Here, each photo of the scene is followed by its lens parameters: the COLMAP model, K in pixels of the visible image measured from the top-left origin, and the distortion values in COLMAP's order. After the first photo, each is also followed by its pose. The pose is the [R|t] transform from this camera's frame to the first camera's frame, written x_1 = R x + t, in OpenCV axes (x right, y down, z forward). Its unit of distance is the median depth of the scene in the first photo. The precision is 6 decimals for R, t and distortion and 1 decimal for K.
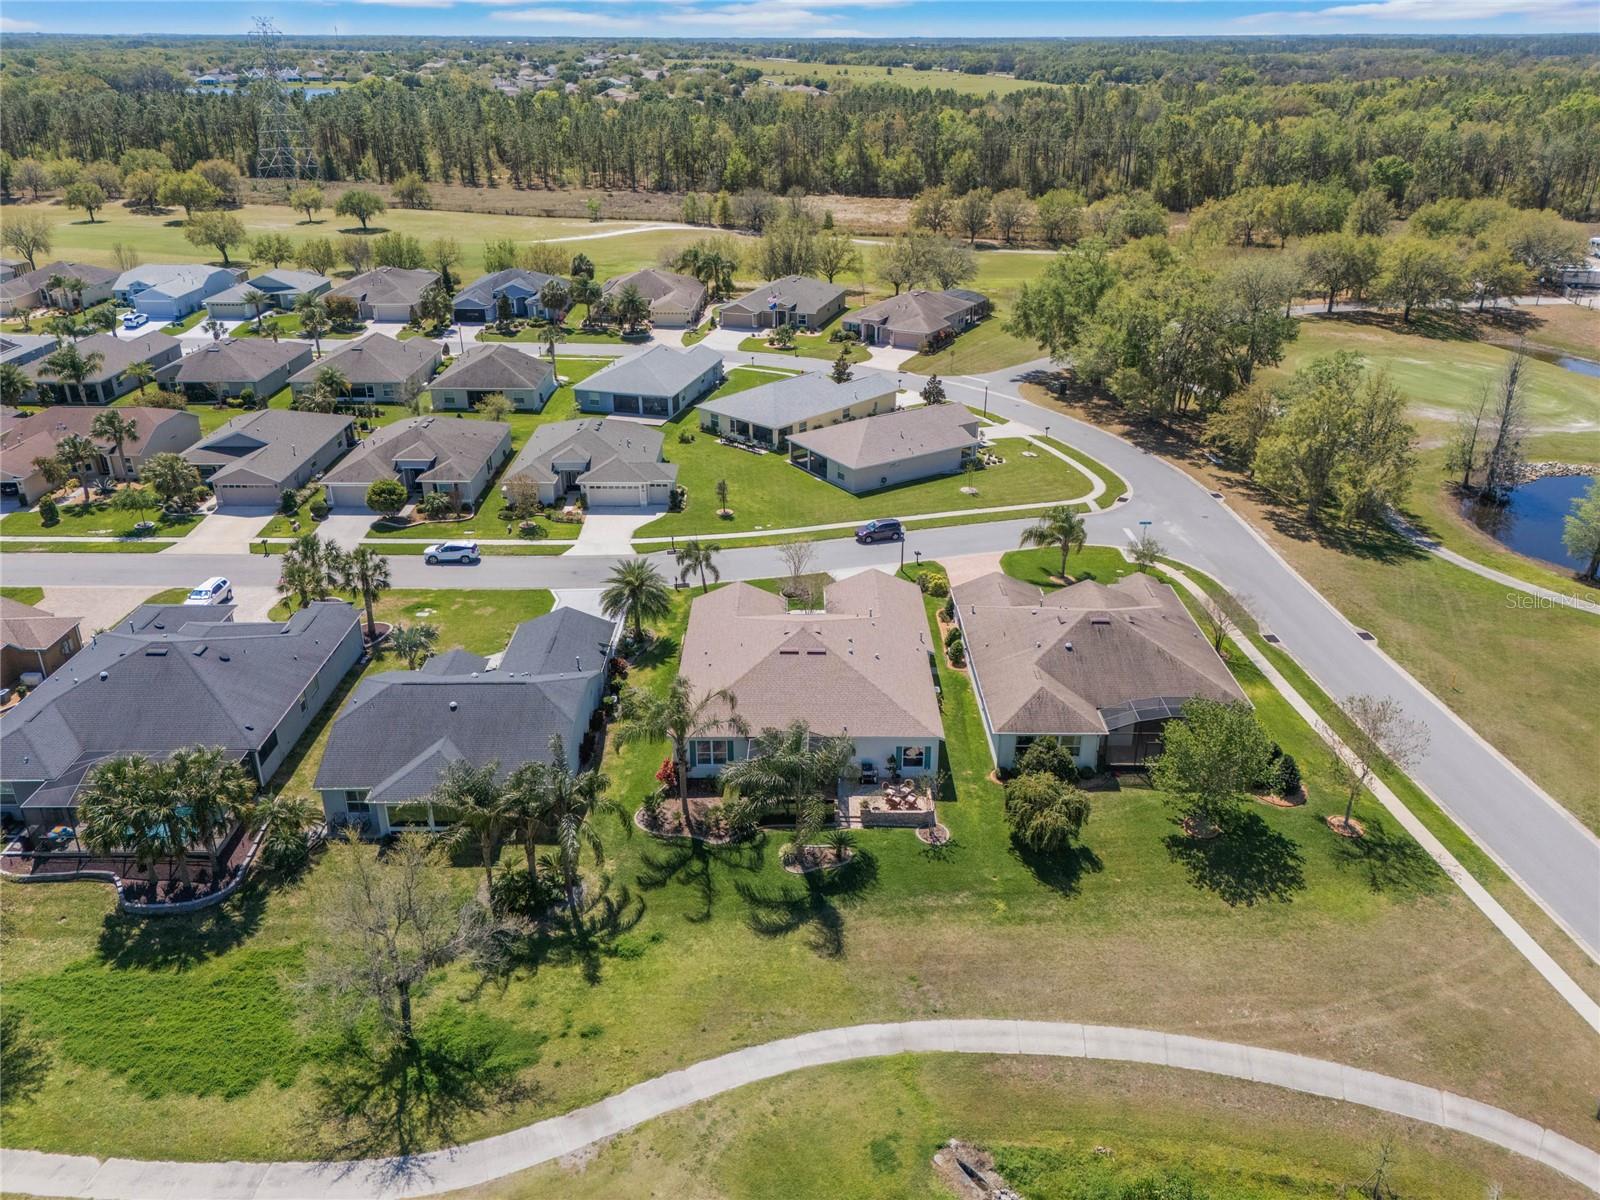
lens RADIAL K [[1232.9, 0, 797.1], [0, 1232.9, 556.2], [0, 0, 1]] dist [0.097374, -0.123957]
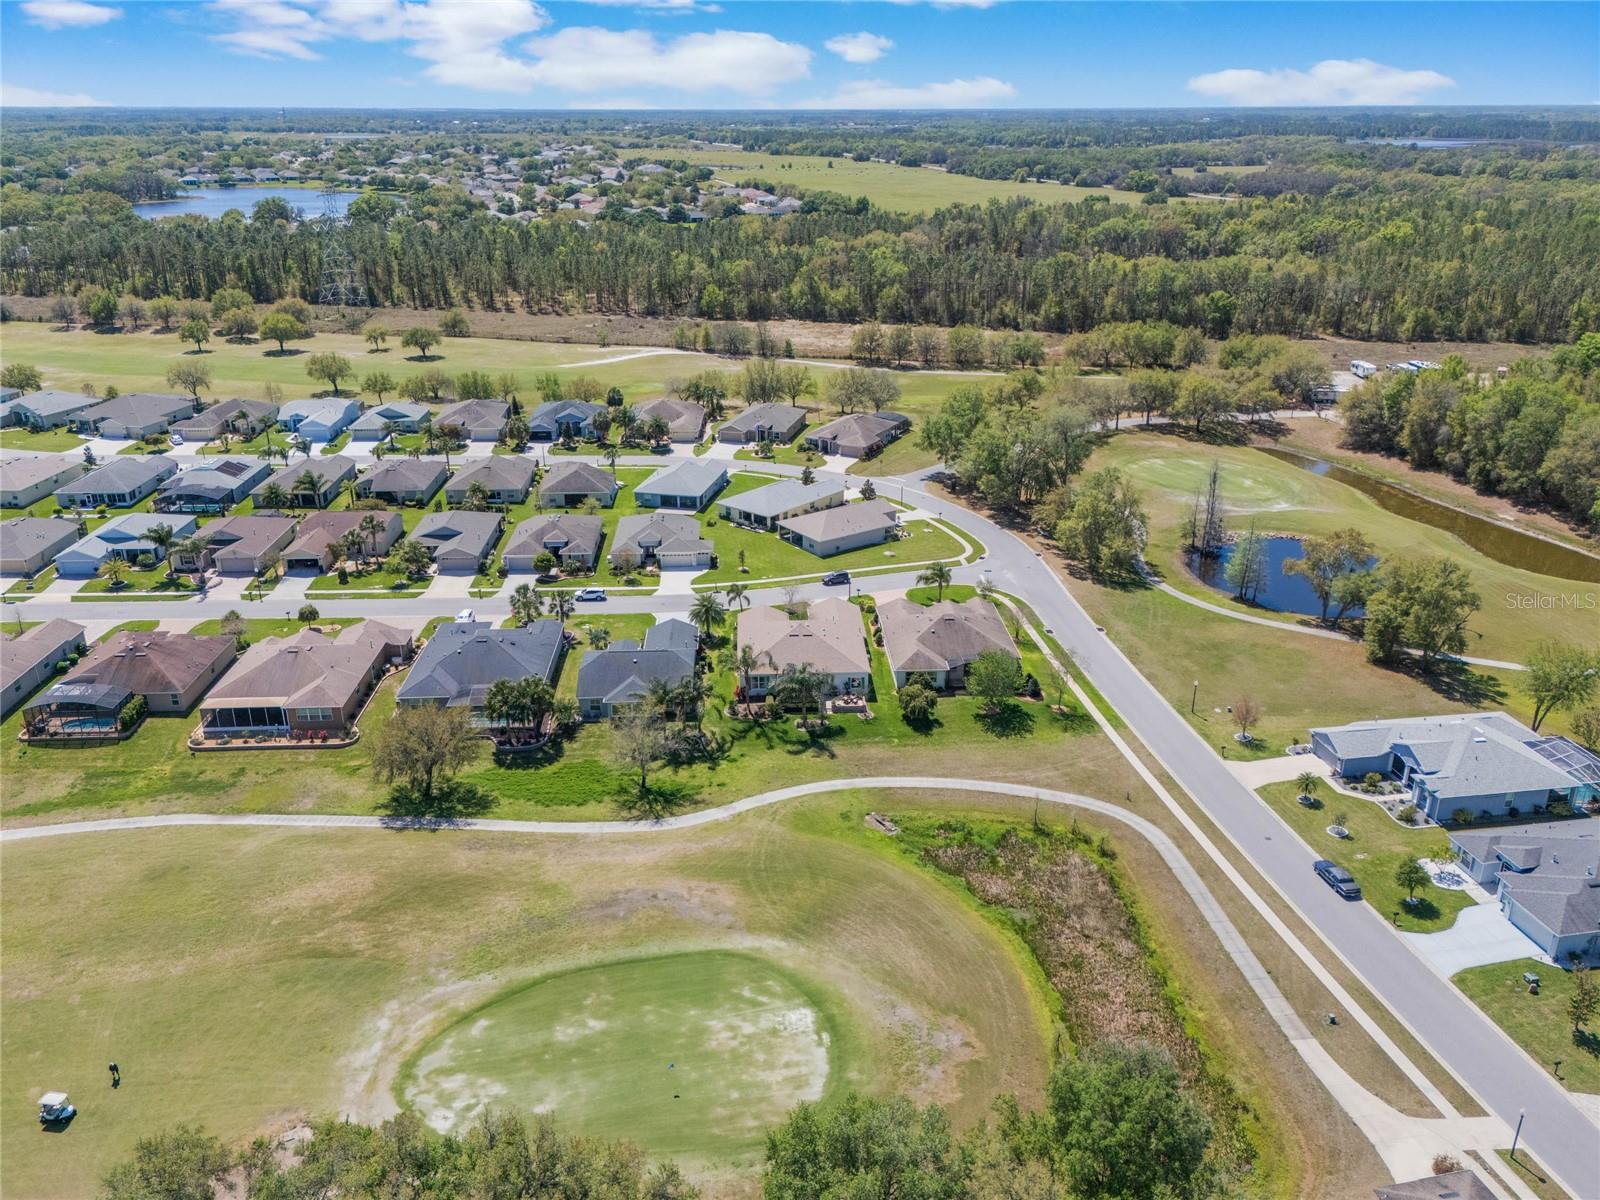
lens RADIAL K [[1232.9, 0, 797.1], [0, 1232.9, 556.2], [0, 0, 1]] dist [0.097374, -0.123957]
pose [[0.999033, -0.015838, 0.041006, -0.052967], [0.017983, 0.998459, -0.052494, 0.035416], [-0.040111, 0.053181, 0.997779, -0.656101]]
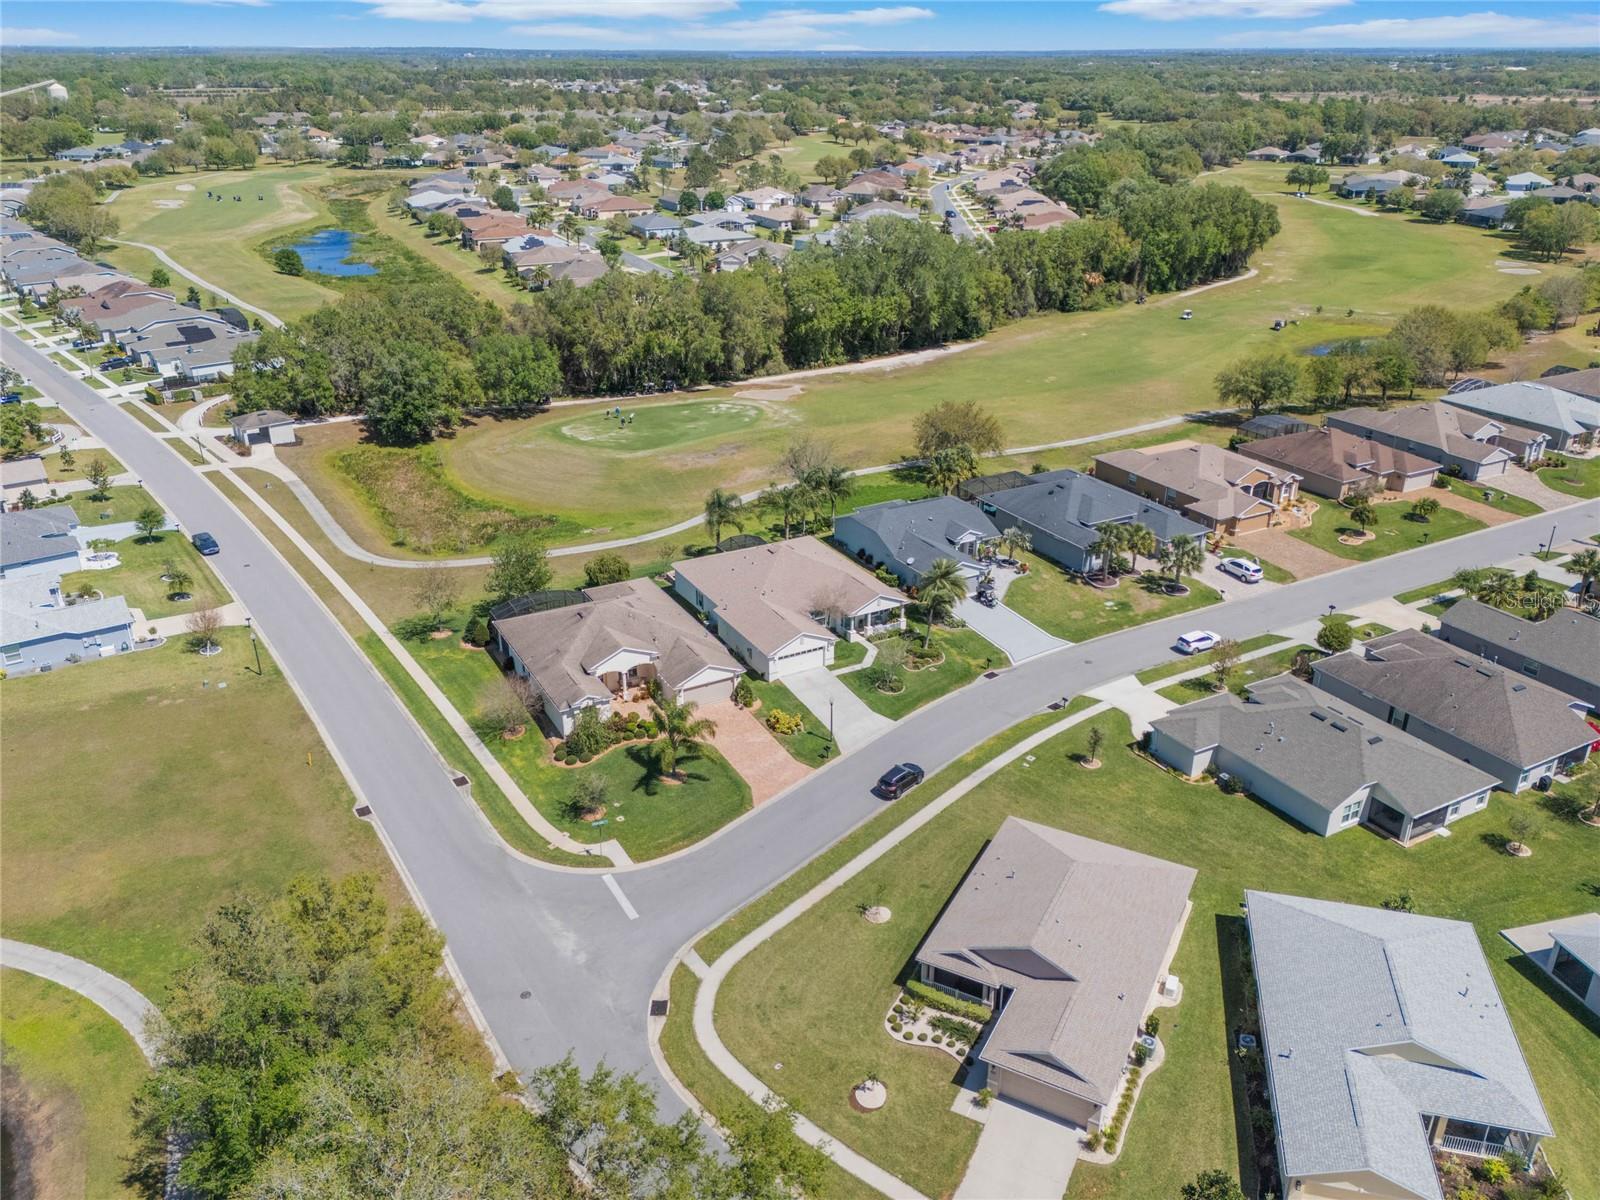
lens RADIAL K [[1232.9, 0, 797.1], [0, 1232.9, 556.2], [0, 0, 1]] dist [0.097374, -0.123957]
pose [[-0.876910, 0.179170, -0.446013, 0.446462], [-0.187666, 0.726651, 0.660878, -0.631178], [0.442505, 0.663232, -0.603583, 1.287055]]
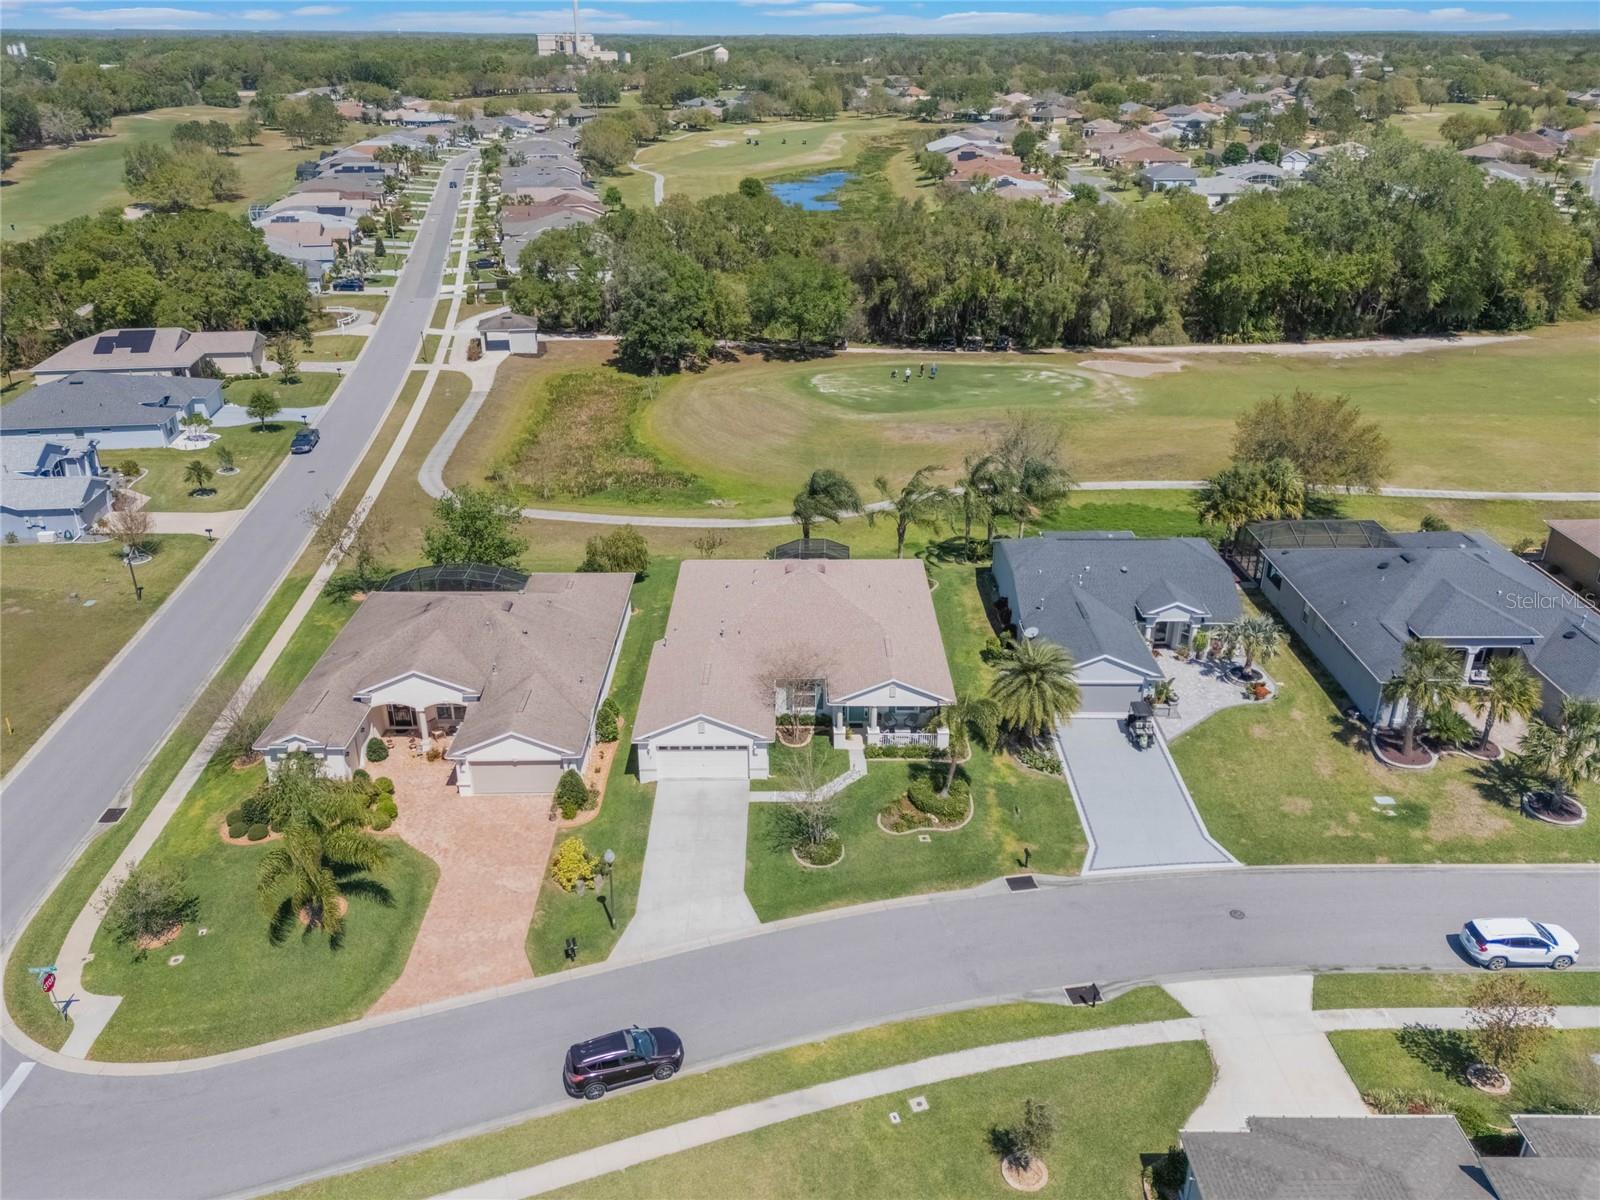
lens RADIAL K [[1232.9, 0, 797.1], [0, 1232.9, 556.2], [0, 0, 1]] dist [0.097374, -0.123957]
pose [[-1.000000, 0.000054, -0.000085, 0.007163], [-0.000023, 0.701938, 0.712238, -0.411921], [0.000099, 0.712238, -0.701938, 1.098607]]
